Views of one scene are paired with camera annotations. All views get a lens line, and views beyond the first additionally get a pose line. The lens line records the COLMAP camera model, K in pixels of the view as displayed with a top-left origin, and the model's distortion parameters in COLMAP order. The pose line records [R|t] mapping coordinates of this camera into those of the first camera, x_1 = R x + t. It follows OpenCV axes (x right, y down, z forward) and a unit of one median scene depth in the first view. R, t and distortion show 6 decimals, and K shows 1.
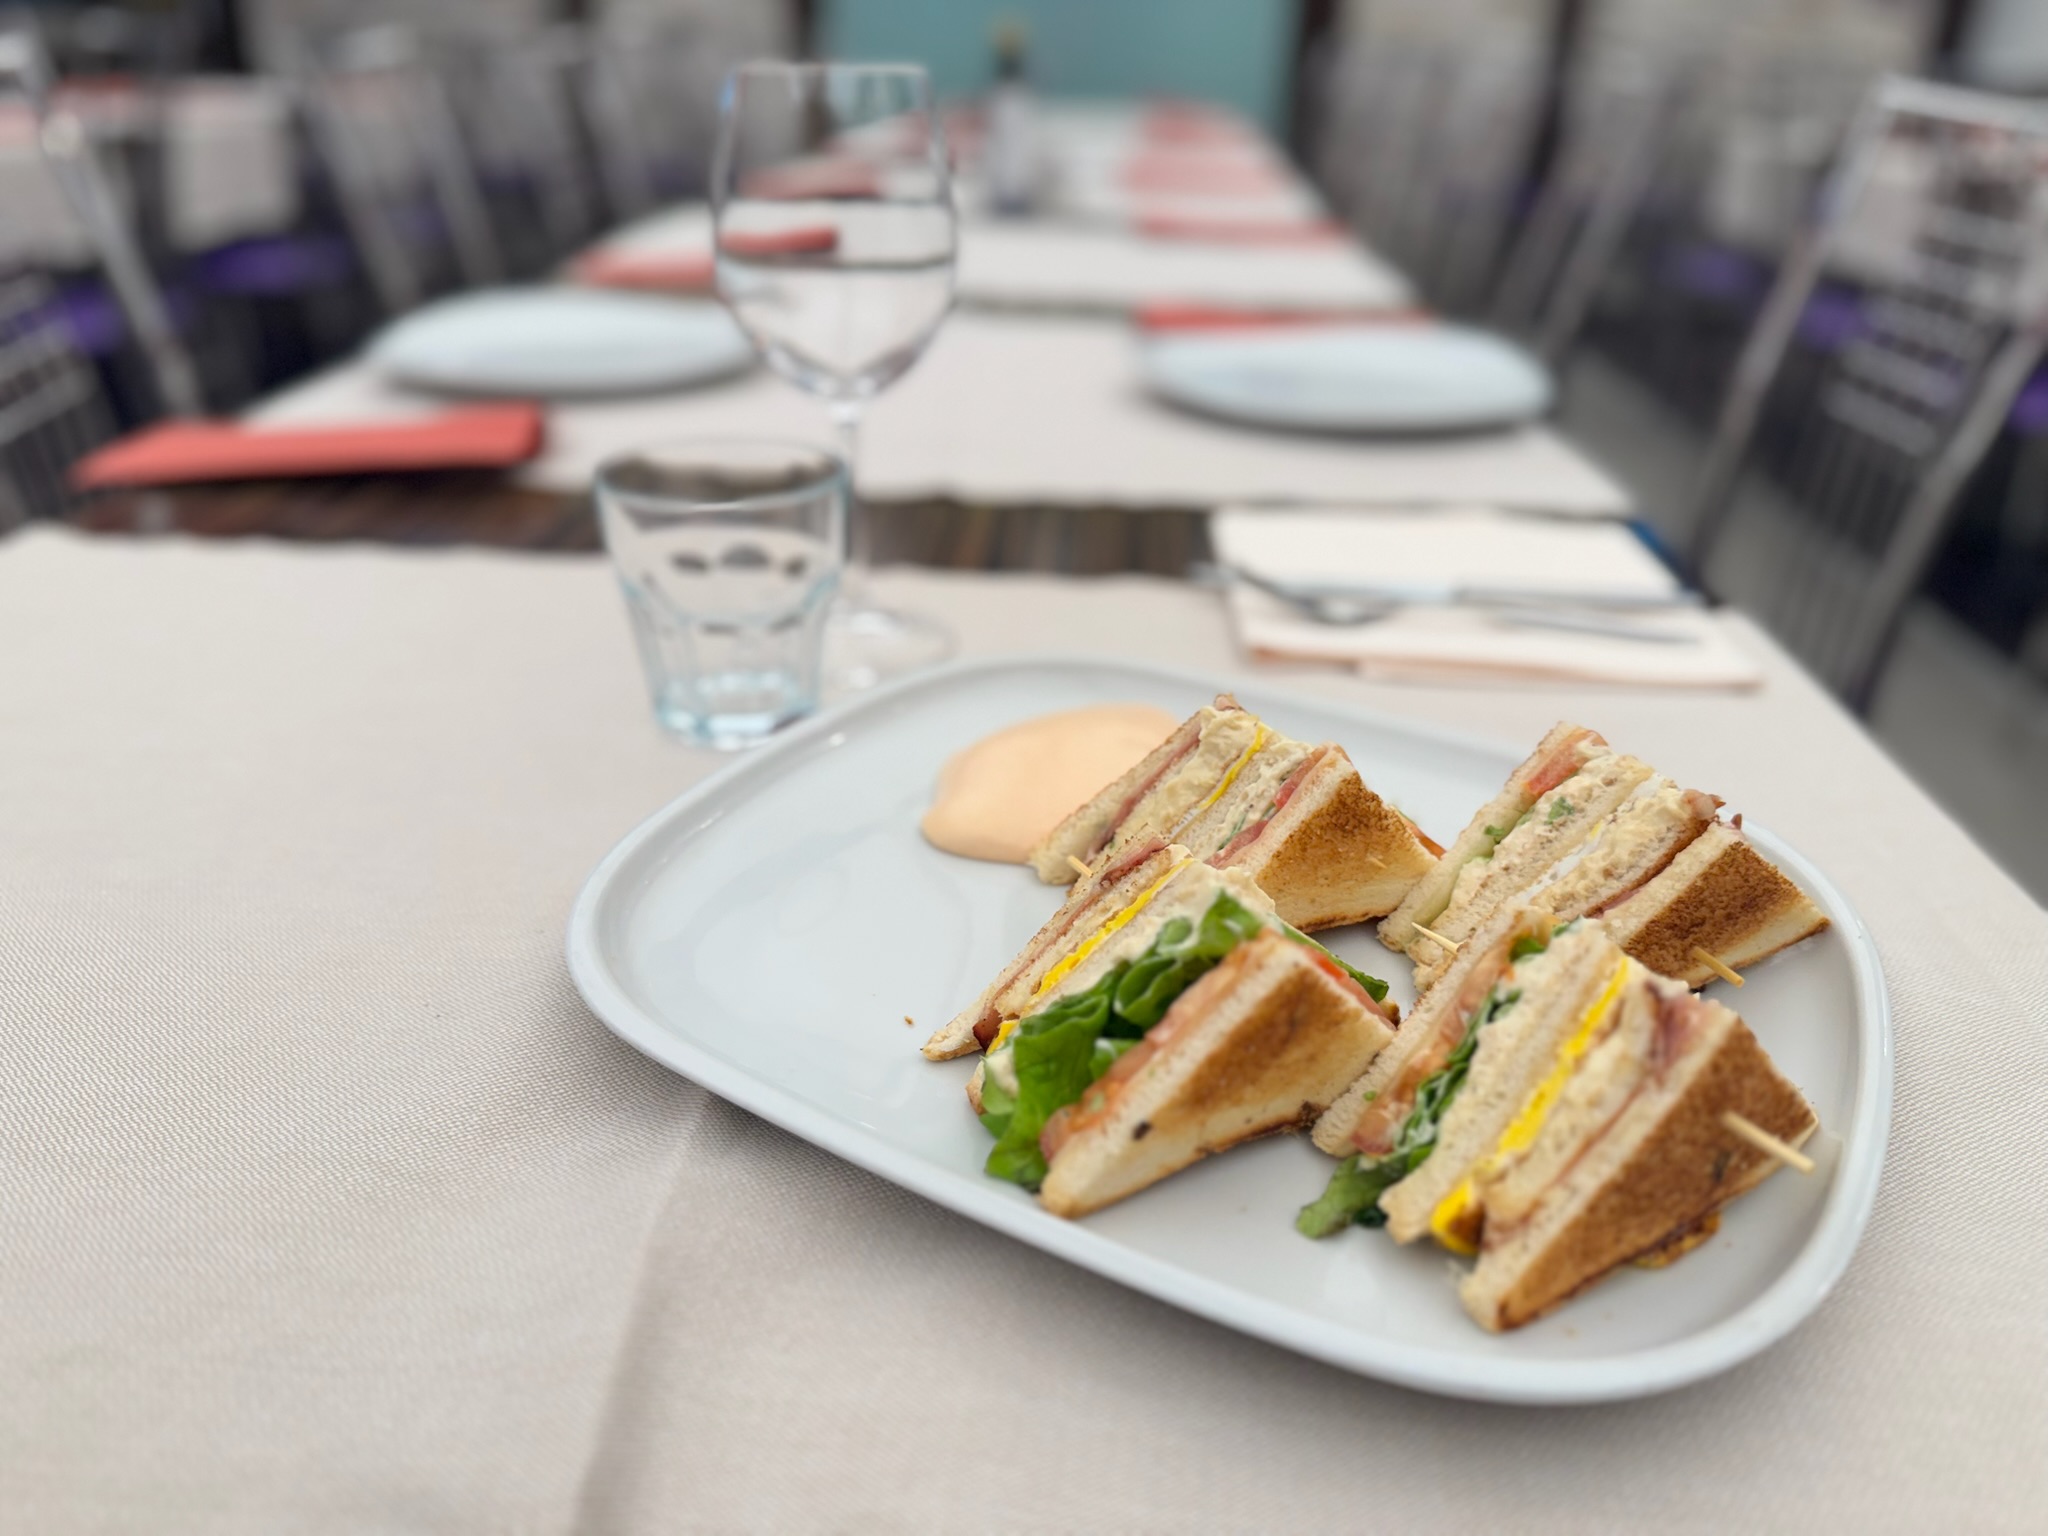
lens RADIAL K [[1439.6, 0, 1021.9], [0, 1439.6, 767.6], [0, 0, 1]] dist [0.028371, -0.000018]
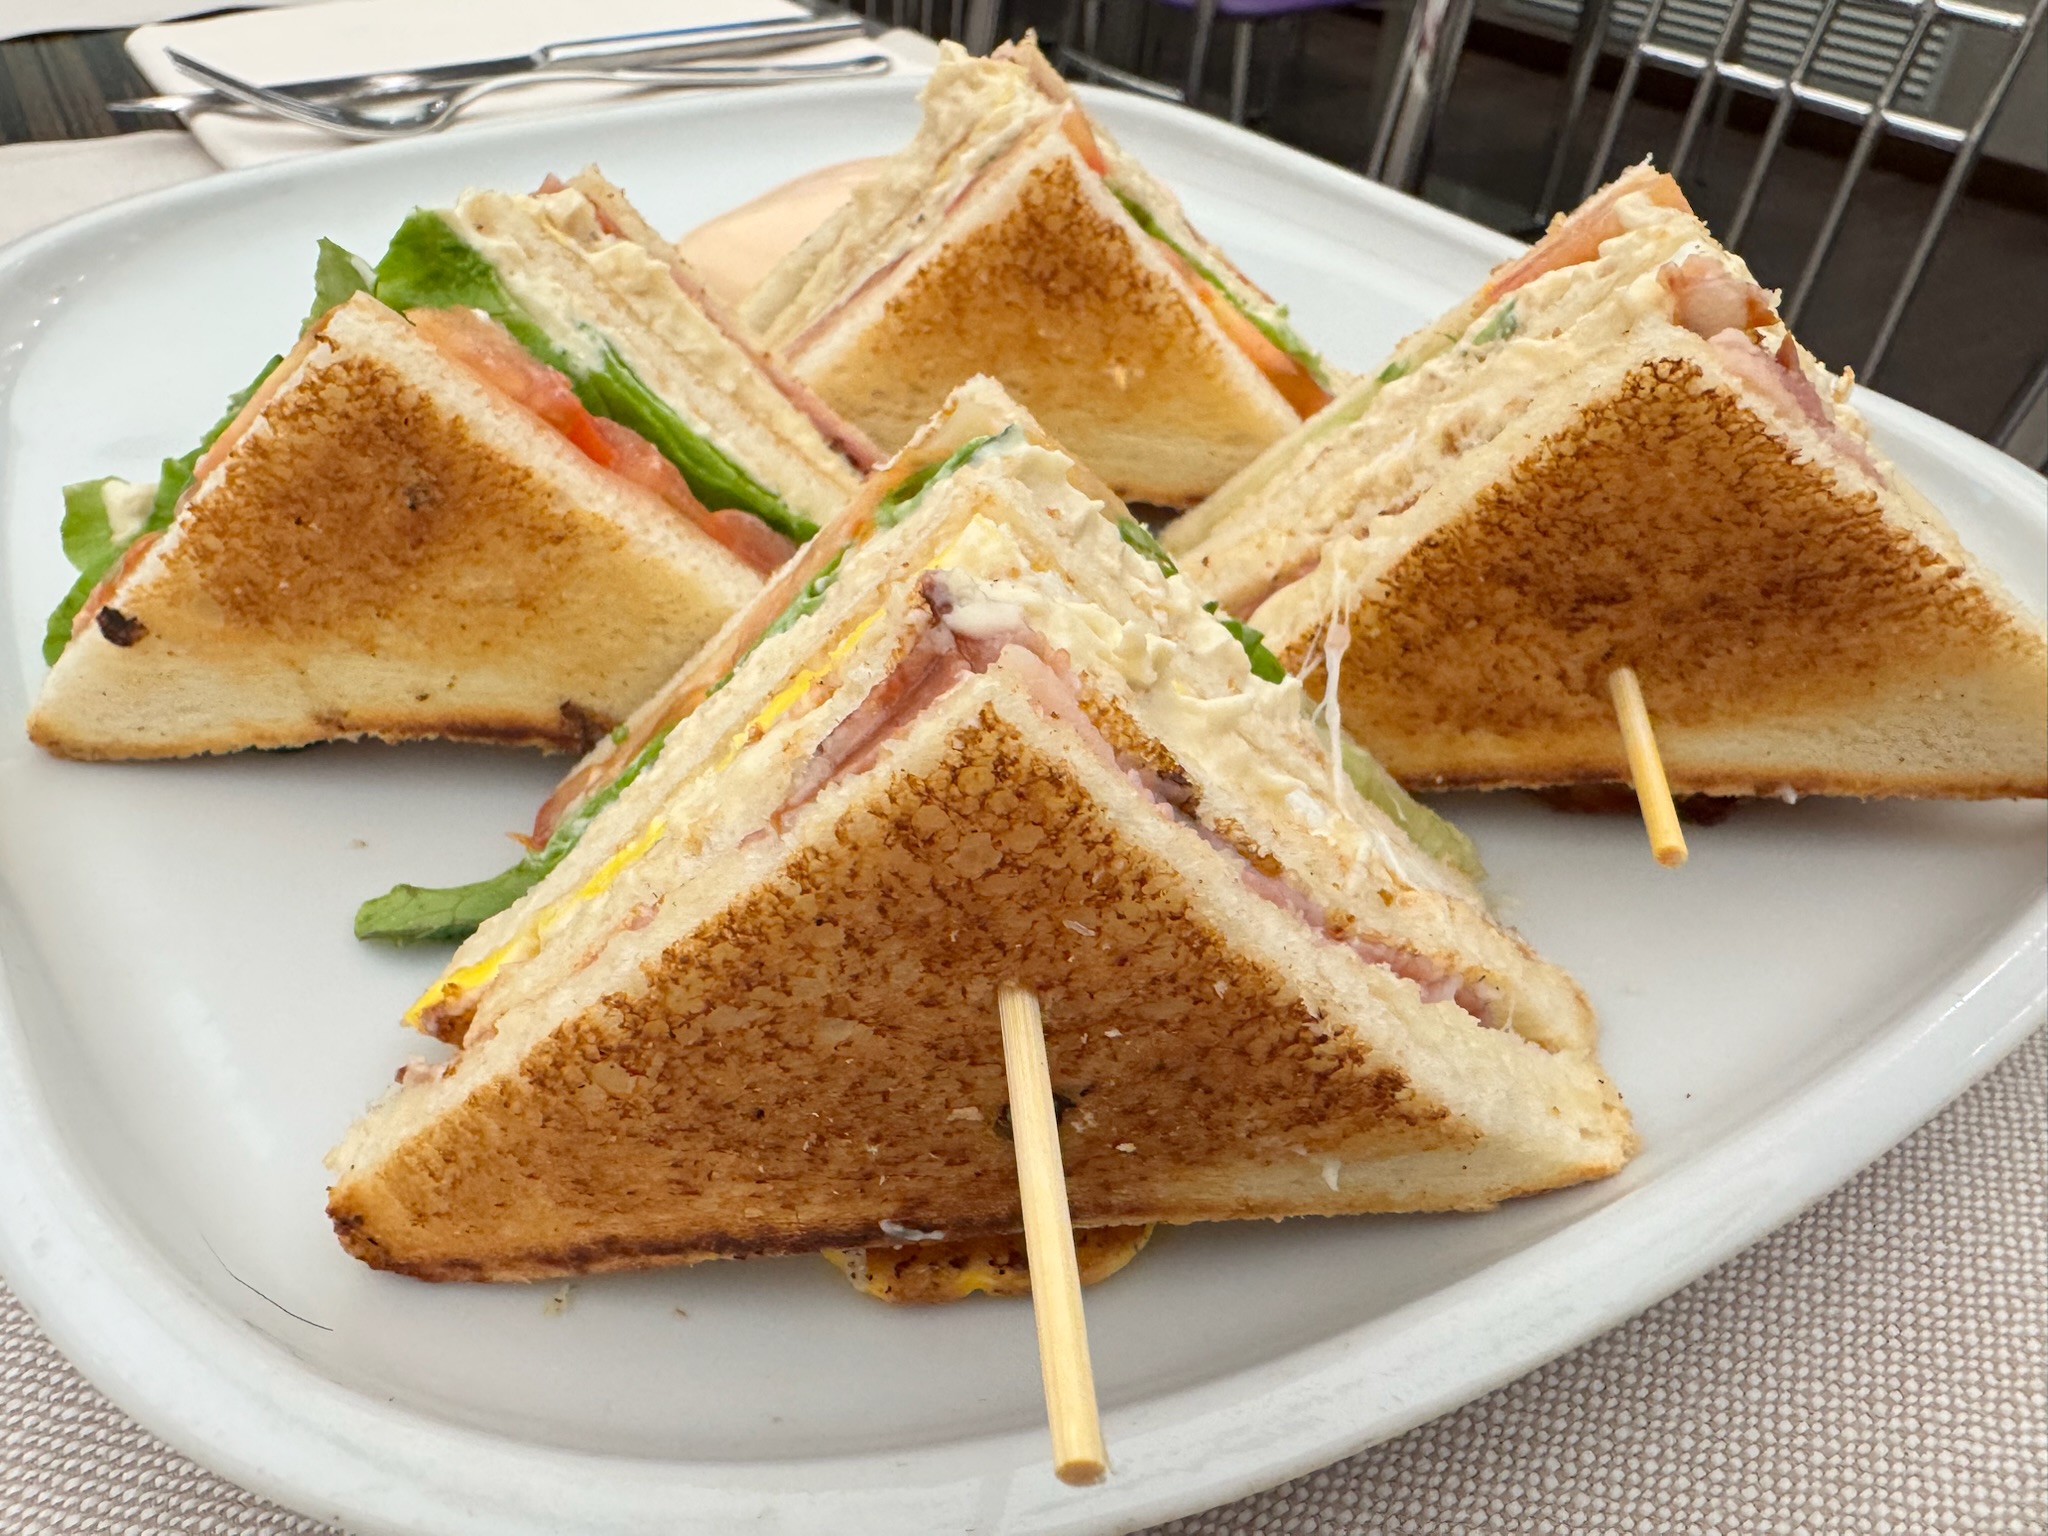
lens RADIAL K [[1439.6, 0, 1024.8], [0, 1439.6, 770.5], [0, 0, 1]] dist [0.028371, -0.000018]
pose [[0.870668, 0.291460, -0.396218, 0.466849], [-0.216714, 0.950441, 0.222930, 0.092458], [0.441557, -0.108232, 0.890681, 0.529413]]
